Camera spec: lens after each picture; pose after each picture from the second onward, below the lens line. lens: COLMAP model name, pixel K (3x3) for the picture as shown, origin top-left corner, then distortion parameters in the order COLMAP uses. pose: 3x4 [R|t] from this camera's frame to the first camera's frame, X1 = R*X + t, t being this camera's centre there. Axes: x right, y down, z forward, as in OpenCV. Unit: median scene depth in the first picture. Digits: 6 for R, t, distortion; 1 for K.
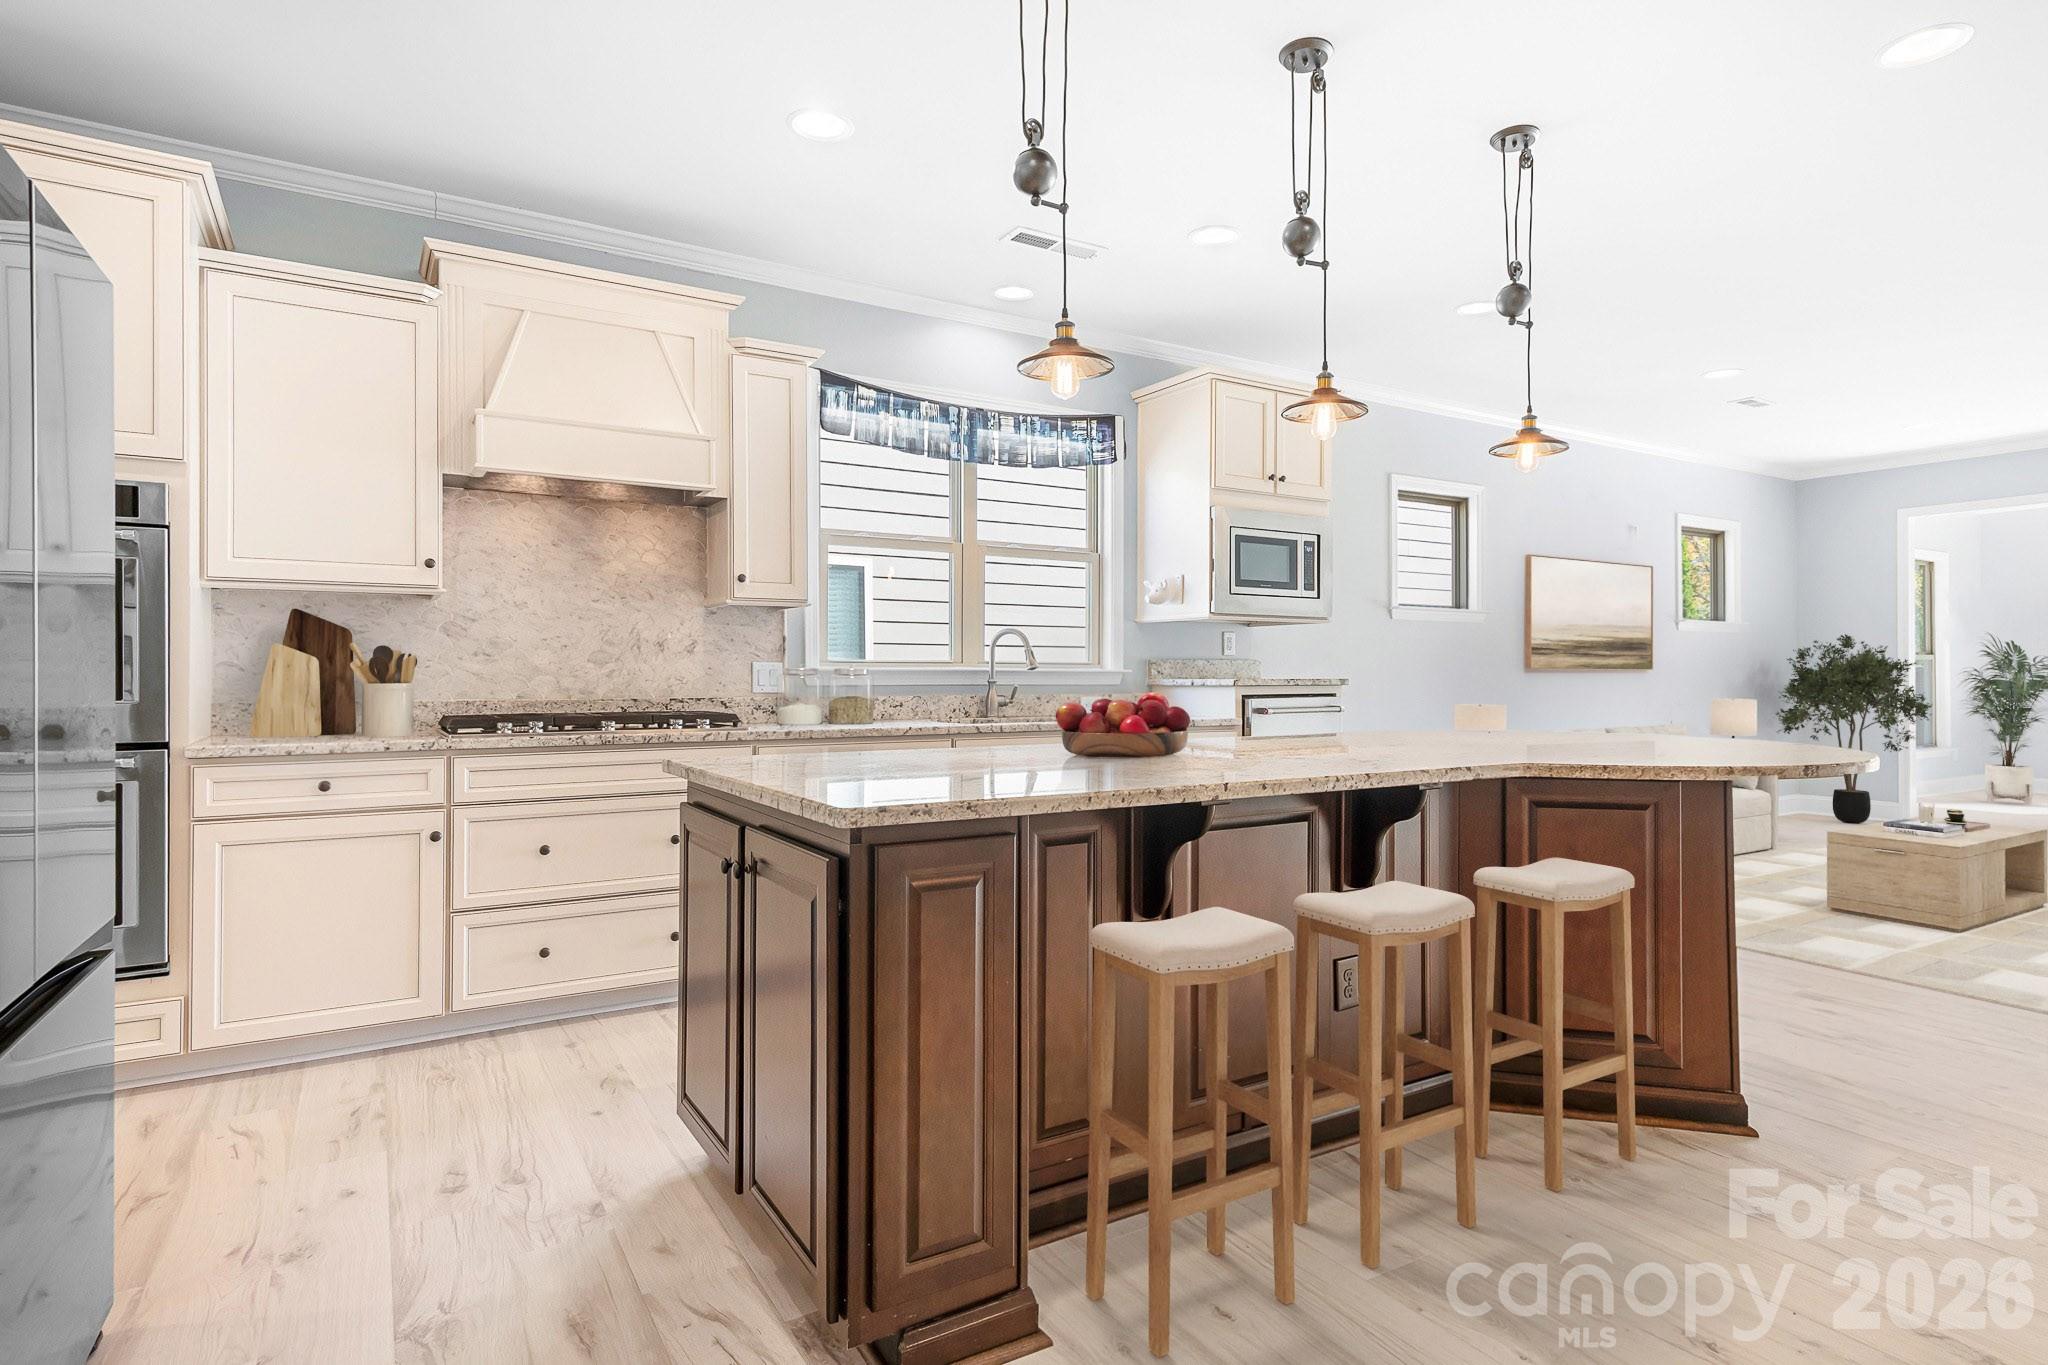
lens RADIAL K [[1071.6, 0, 1030.1], [0, 1071.6, 673.4], [0, 0, 1]] dist [0.010952, 0.000061]
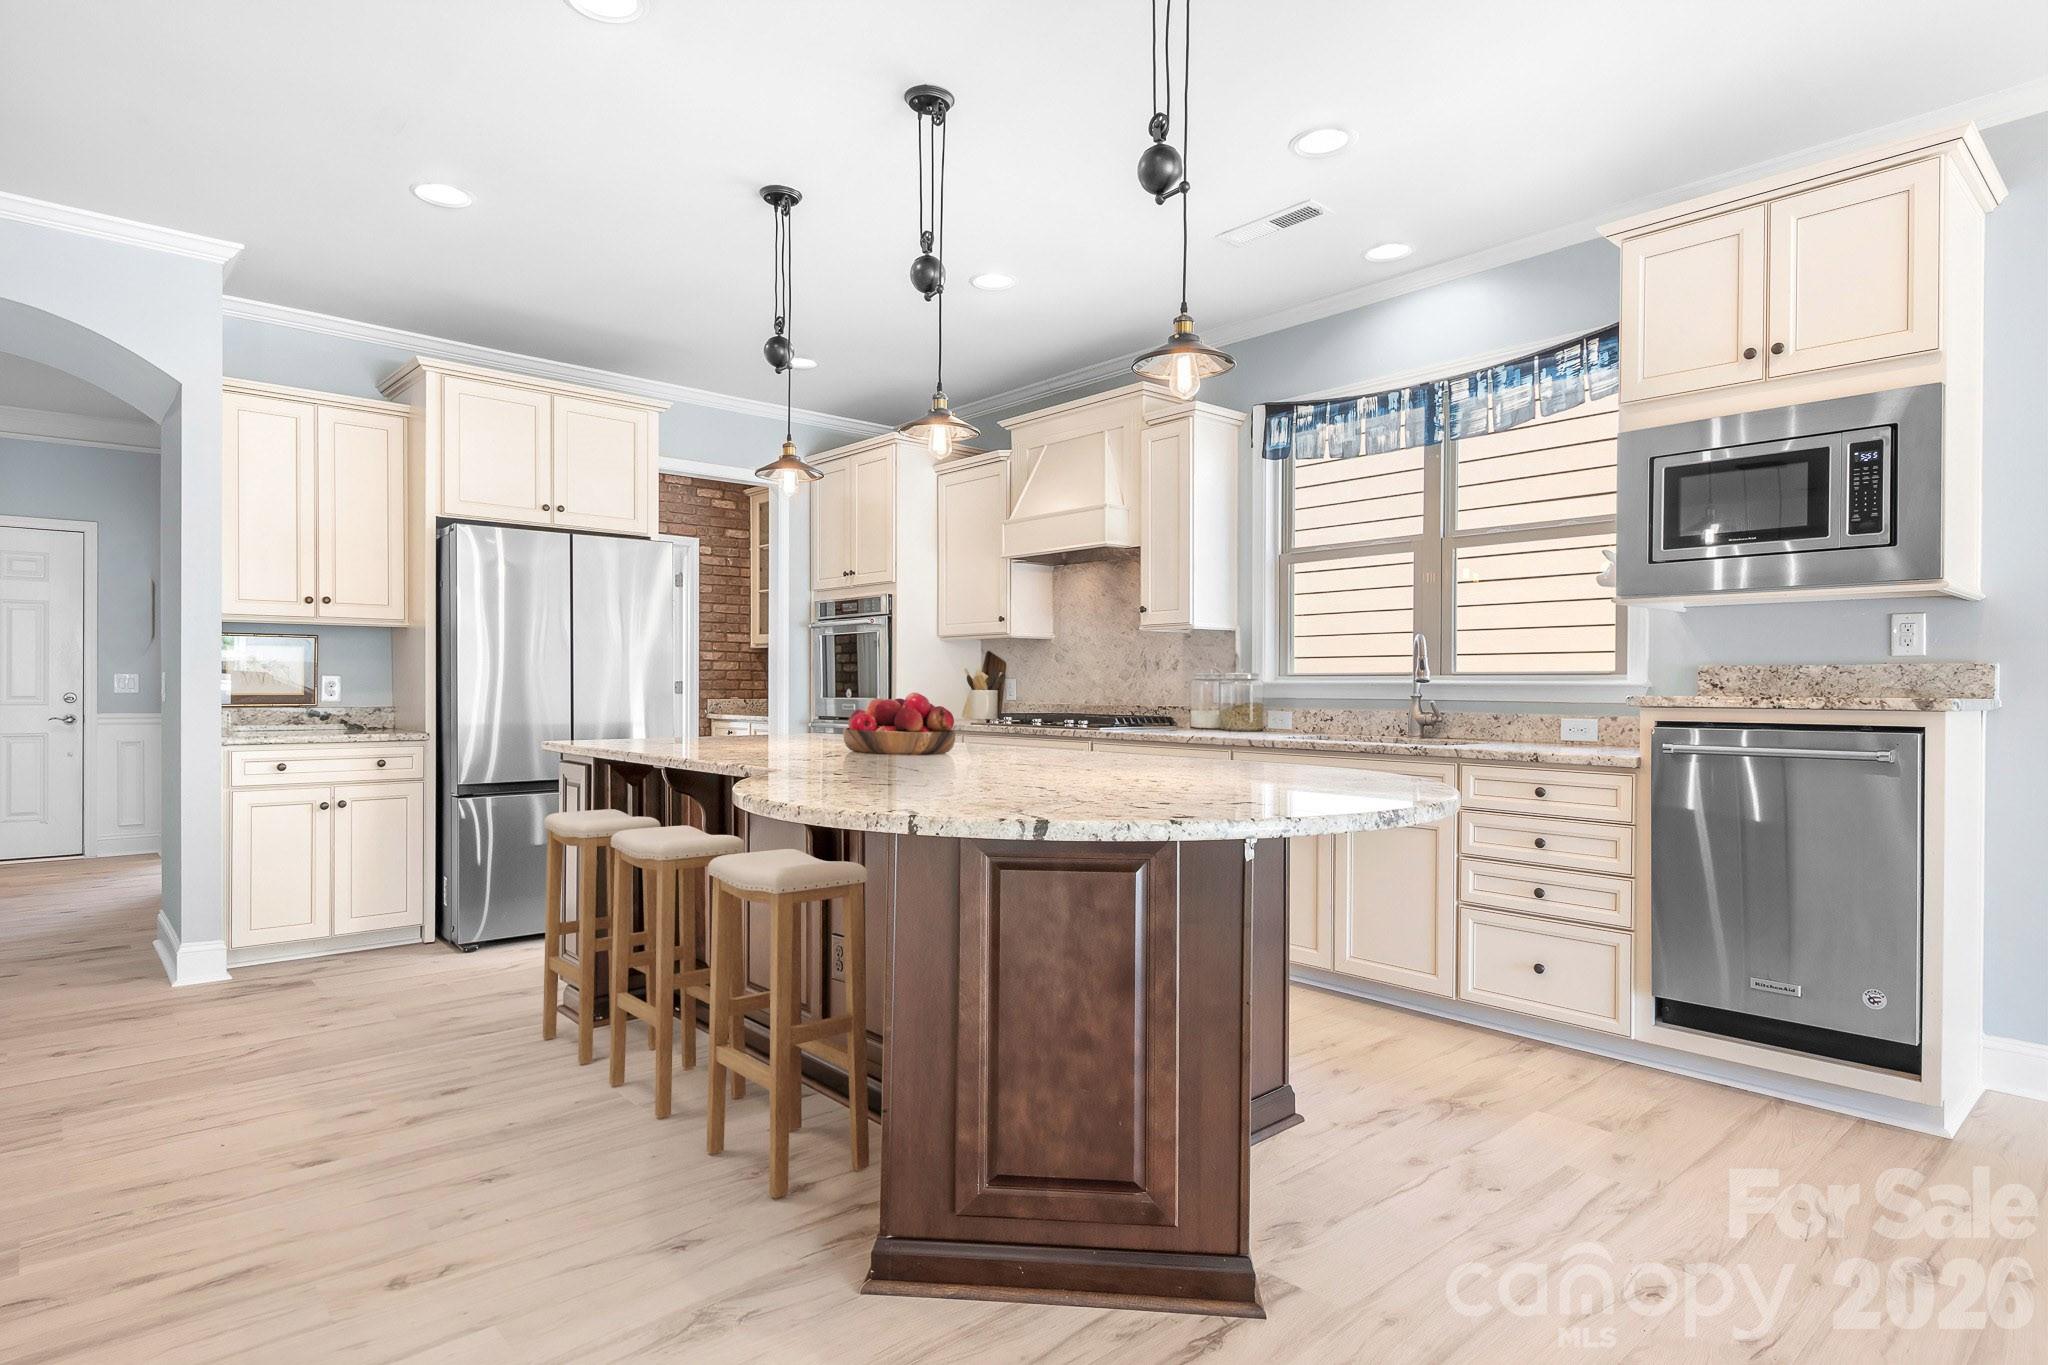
lens RADIAL K [[1098.3, 0, 1031.6], [0, 1098.3, 694.4], [0, 0, 1]] dist [0.004496, -0.000745]
pose [[0.185258, 0.007106, -0.982664, 1.009899], [-0.001346, 0.999975, 0.006978, 0.000545], [0.982689, 0.000030, 0.185263, 0.677365]]
